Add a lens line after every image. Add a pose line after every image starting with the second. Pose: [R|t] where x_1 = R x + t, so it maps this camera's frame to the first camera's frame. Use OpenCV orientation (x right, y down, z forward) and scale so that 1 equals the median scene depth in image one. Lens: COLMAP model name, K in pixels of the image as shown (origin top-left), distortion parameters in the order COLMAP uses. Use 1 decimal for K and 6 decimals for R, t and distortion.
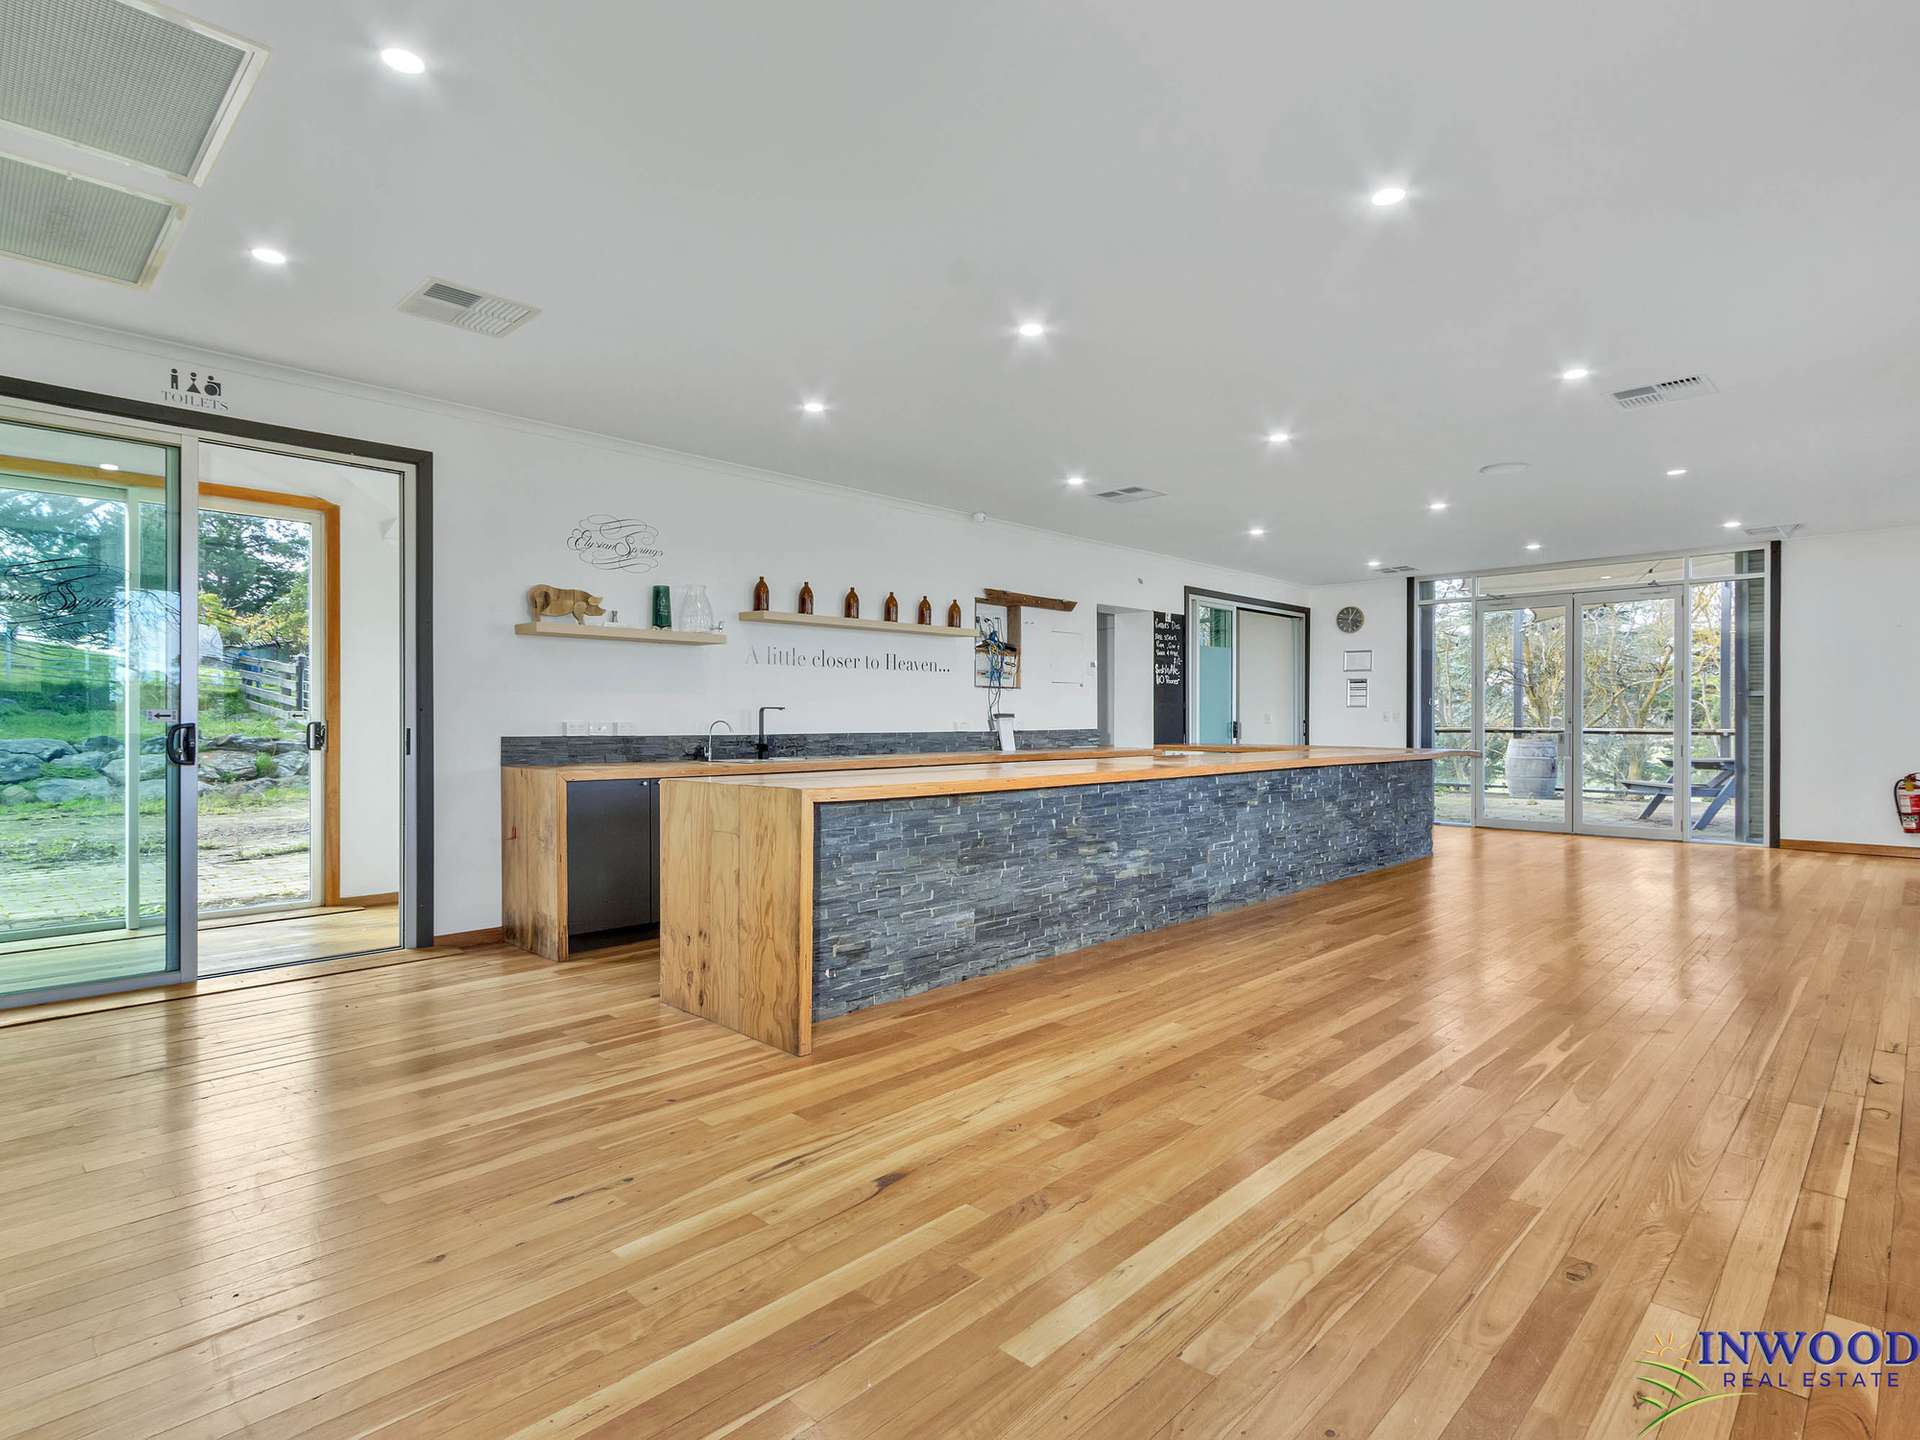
lens RADIAL K [[1007.8, 0, 947.7], [0, 1007.8, 719.0], [0, 0, 1]] dist [0.011847, -0.001780]
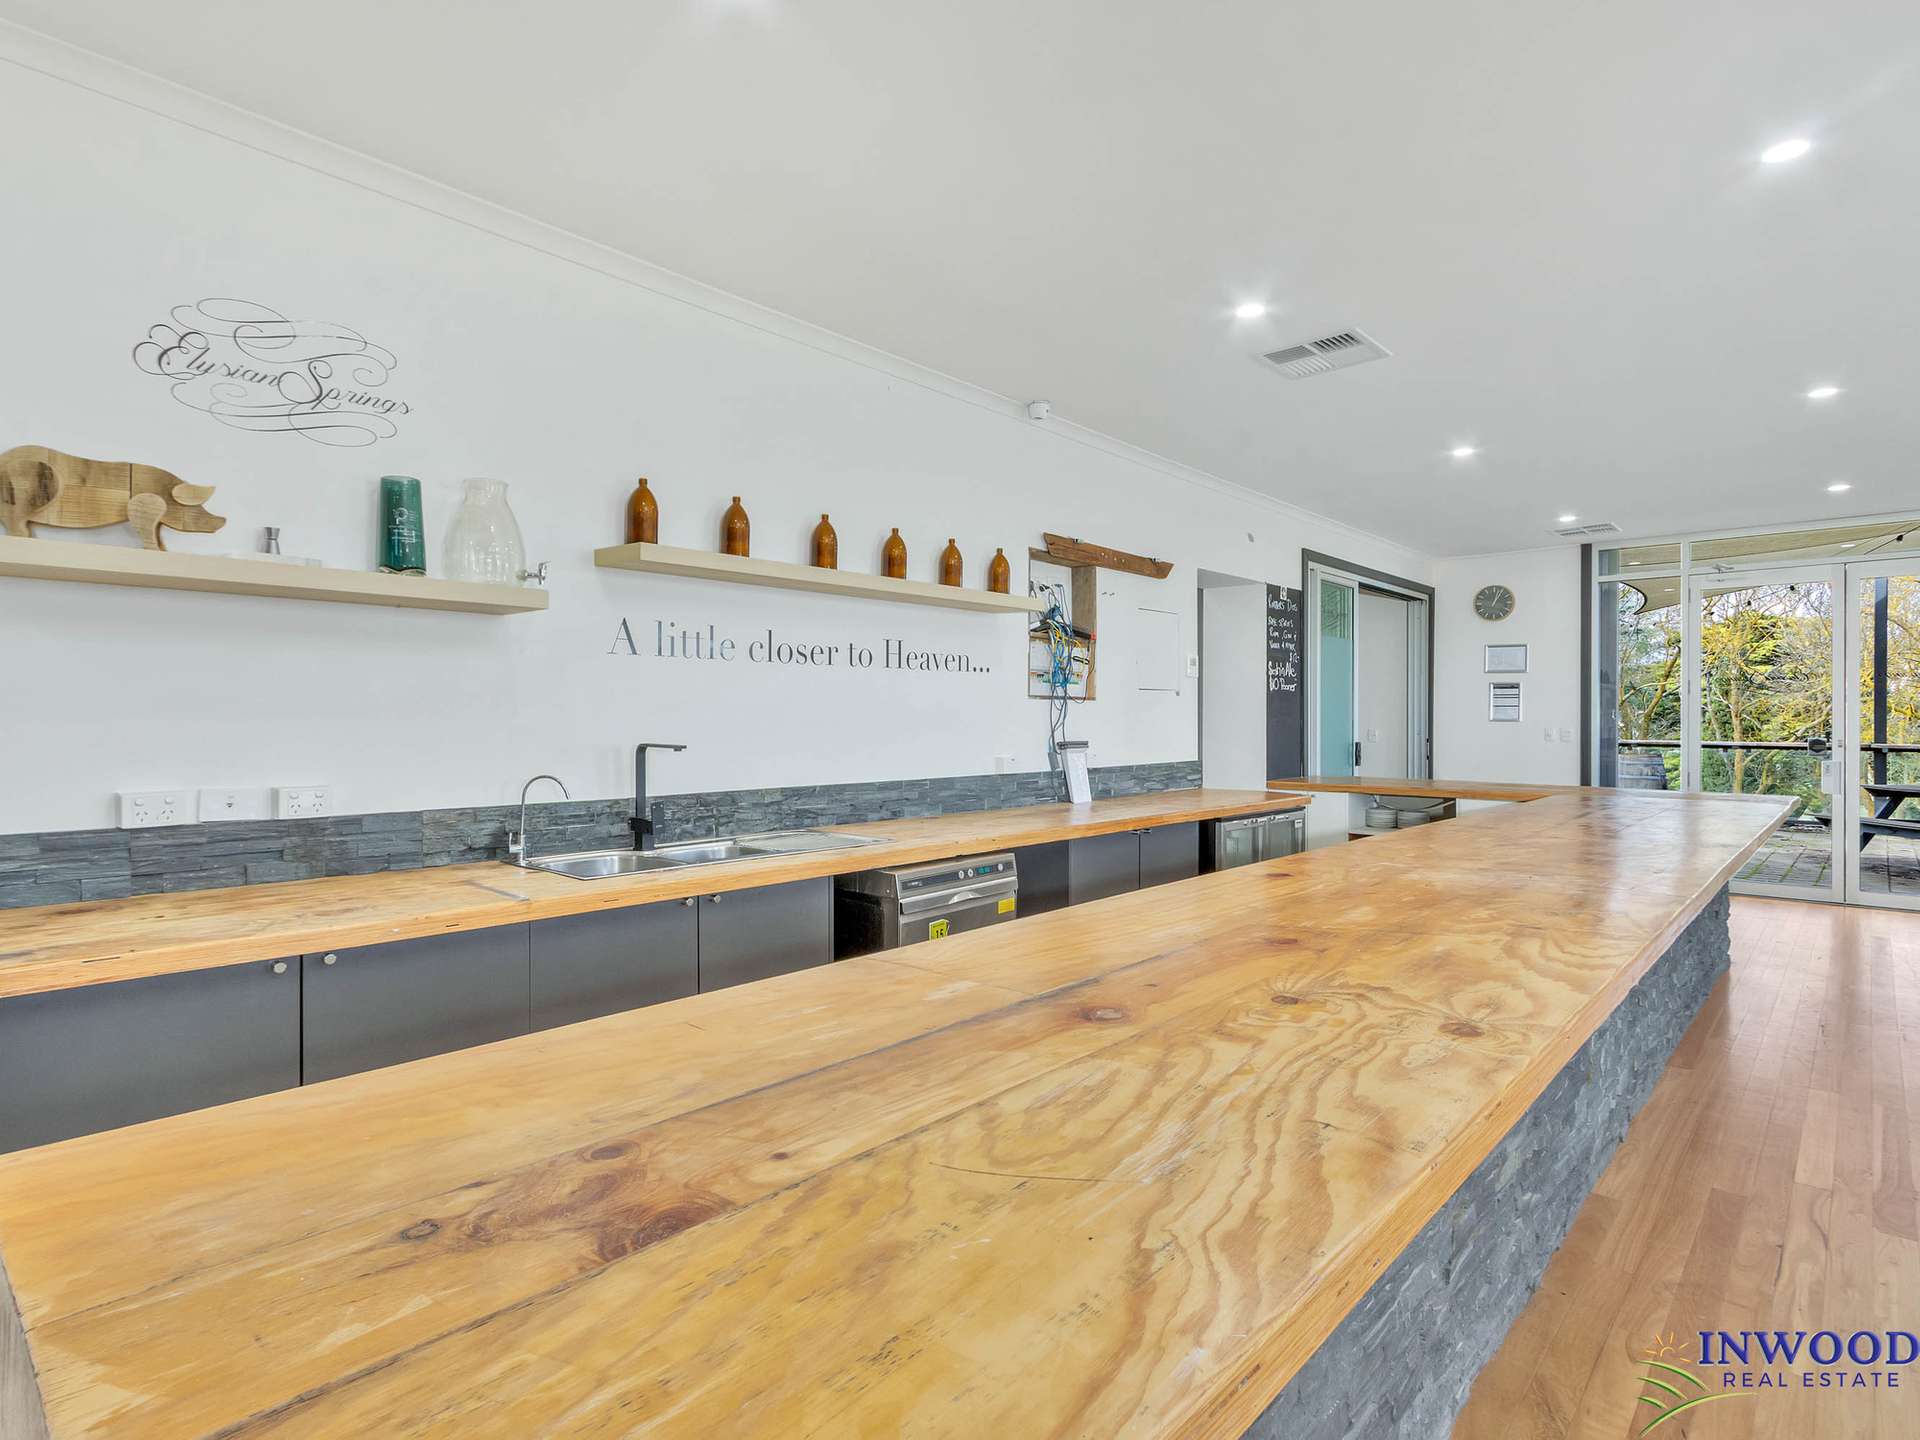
lens RADIAL K [[1007.8, 0, 951.0], [0, 1007.8, 717.9], [0, 0, 1]] dist [0.011847, -0.001780]
pose [[0.999177, 0.003041, 0.040448, -0.043999], [-0.003079, 0.999995, 0.000864, -0.020470], [-0.040445, -0.000988, 0.999181, 0.413050]]
